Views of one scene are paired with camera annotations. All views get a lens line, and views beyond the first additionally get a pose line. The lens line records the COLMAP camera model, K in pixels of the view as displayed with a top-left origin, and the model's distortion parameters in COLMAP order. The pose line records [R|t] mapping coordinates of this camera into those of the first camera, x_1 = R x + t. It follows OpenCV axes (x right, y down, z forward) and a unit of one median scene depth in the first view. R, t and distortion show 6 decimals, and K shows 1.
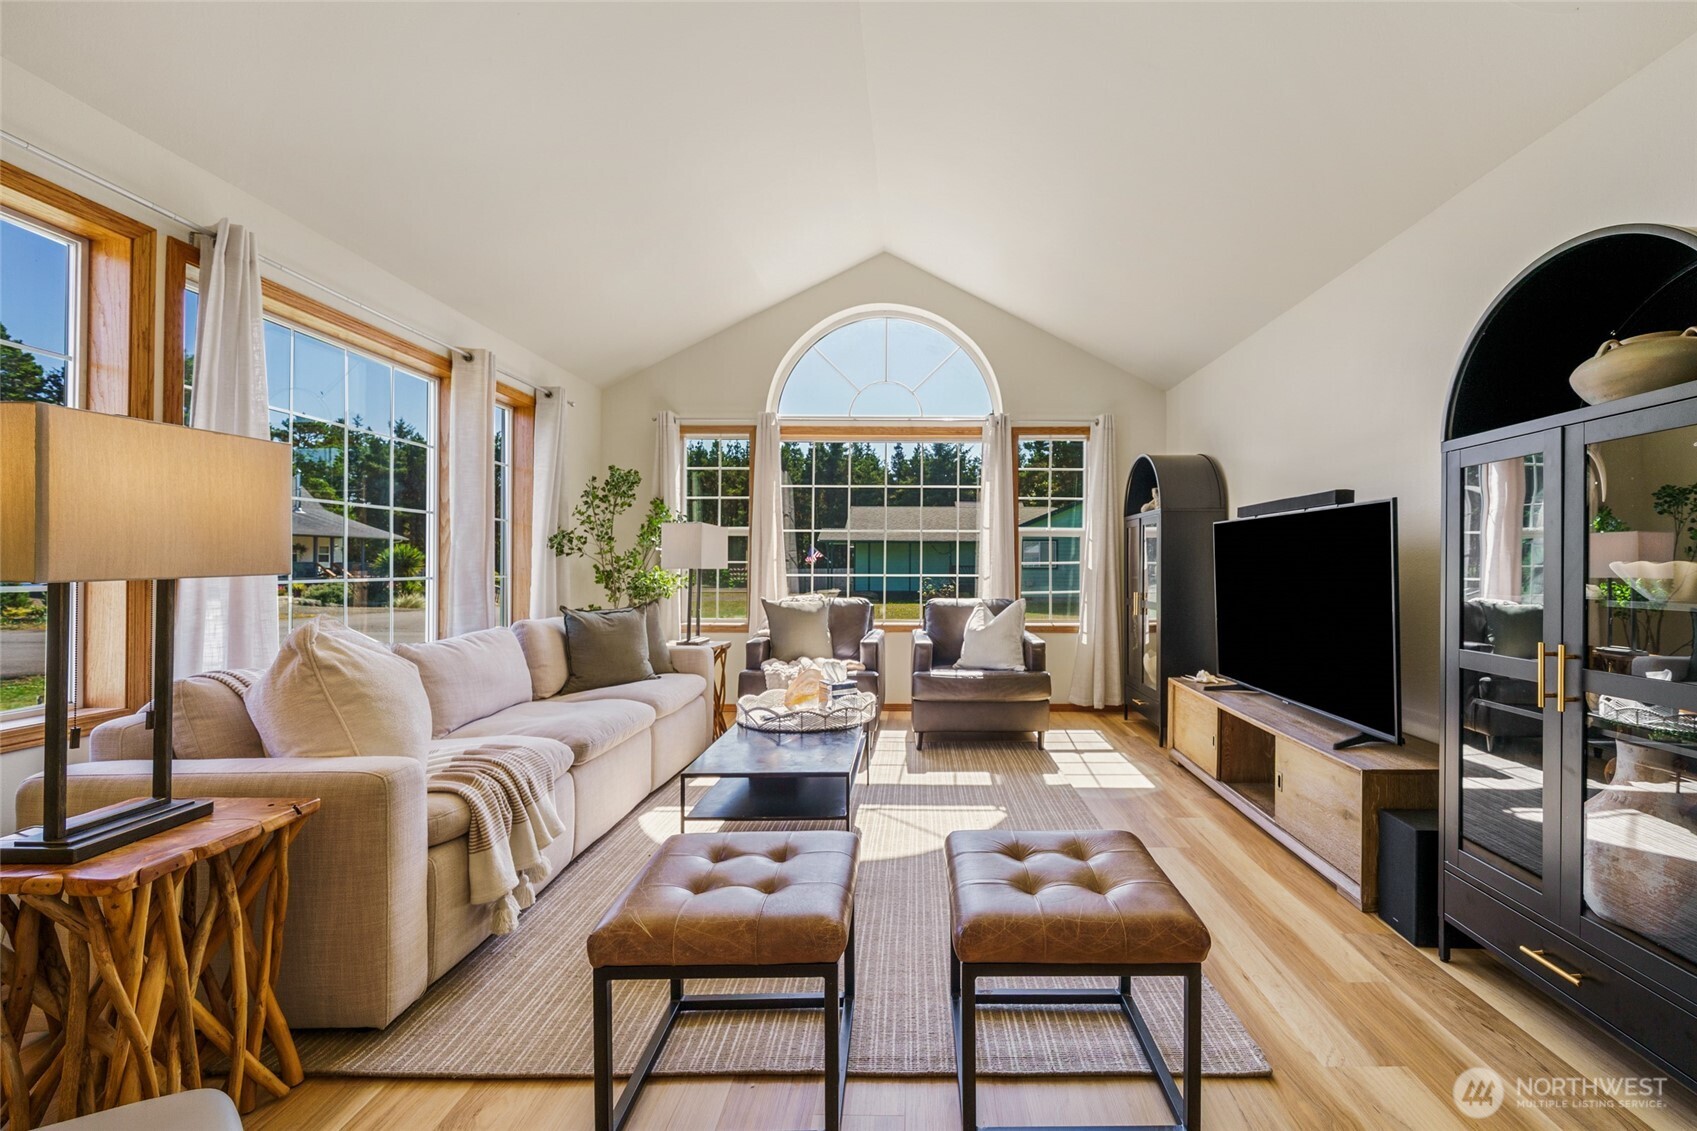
lens RADIAL K [[679.9, 0, 840.4], [0, 679.9, 566.4], [0, 0, 1]] dist [-0.008426, -0.000165]
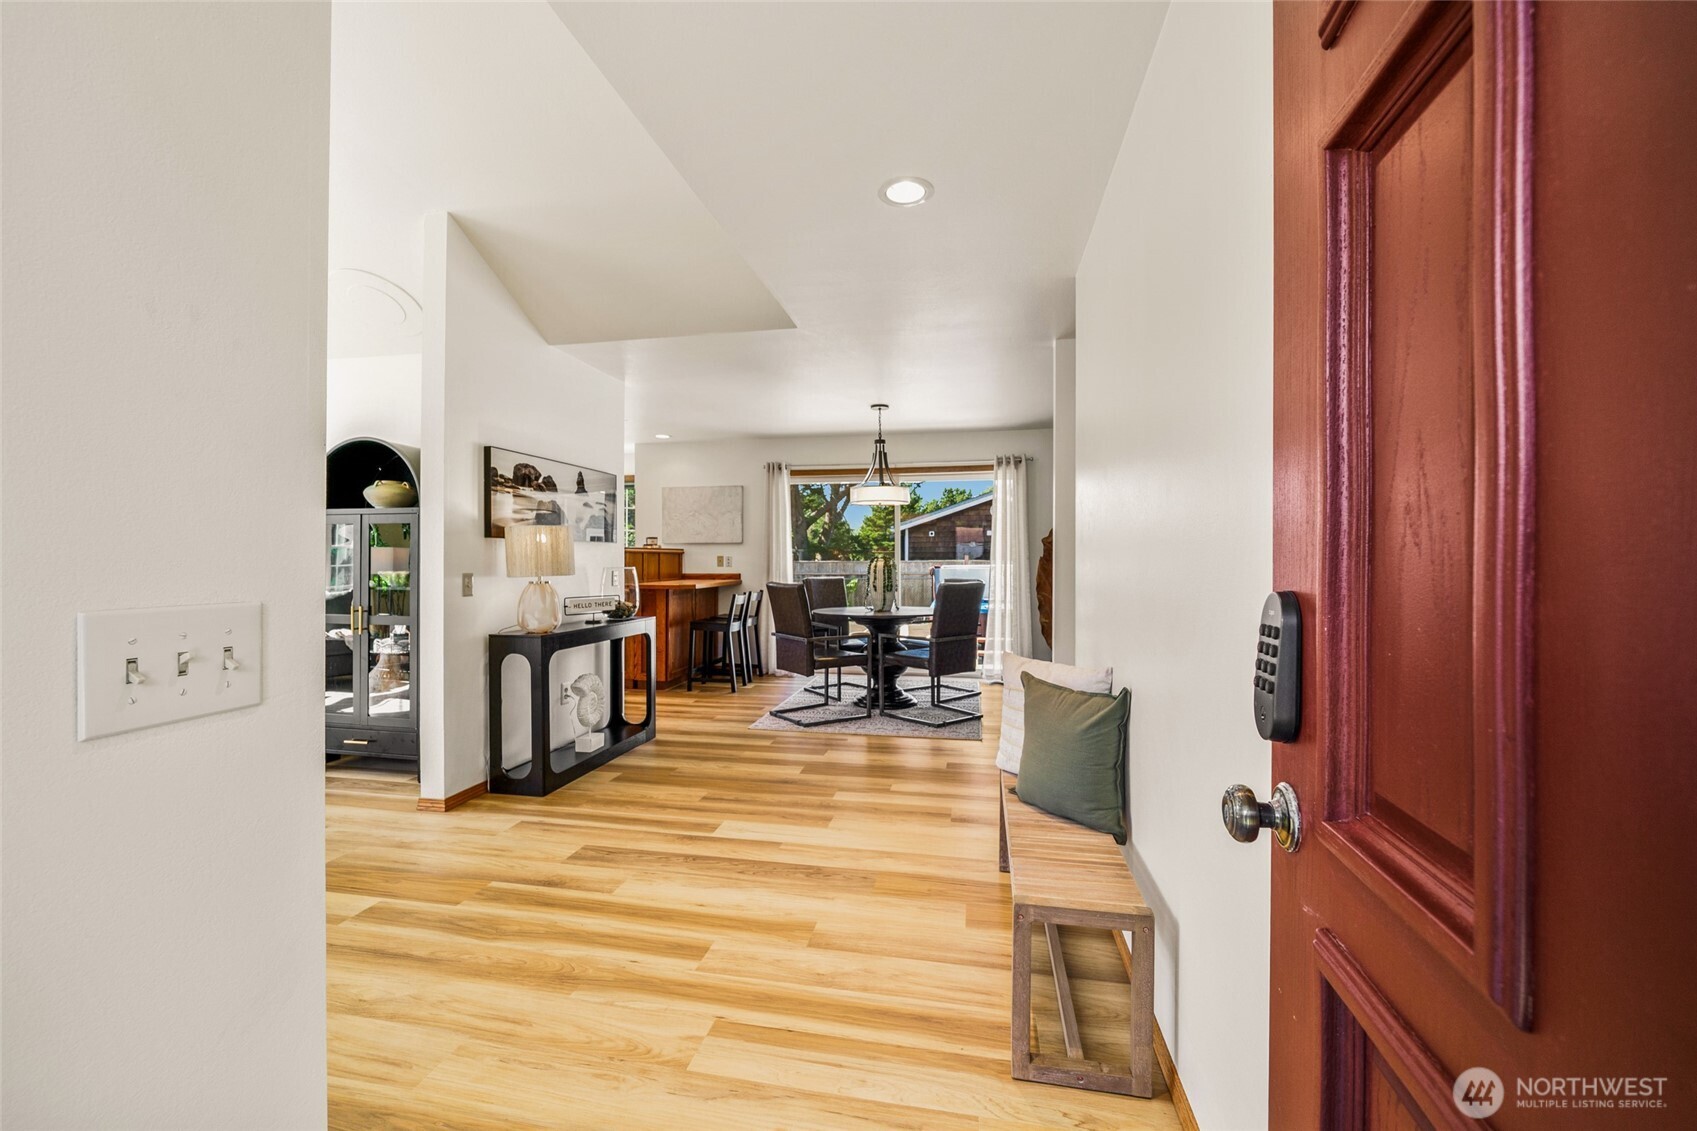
lens RADIAL K [[679.9, 0, 840.4], [0, 679.9, 566.4], [0, 0, 1]] dist [-0.008426, -0.000165]
pose [[0.125909, -0.005101, 0.992029, -0.874616], [-0.001205, 0.999985, 0.005295, -0.029575], [-0.992041, -0.001862, 0.125901, -0.789812]]
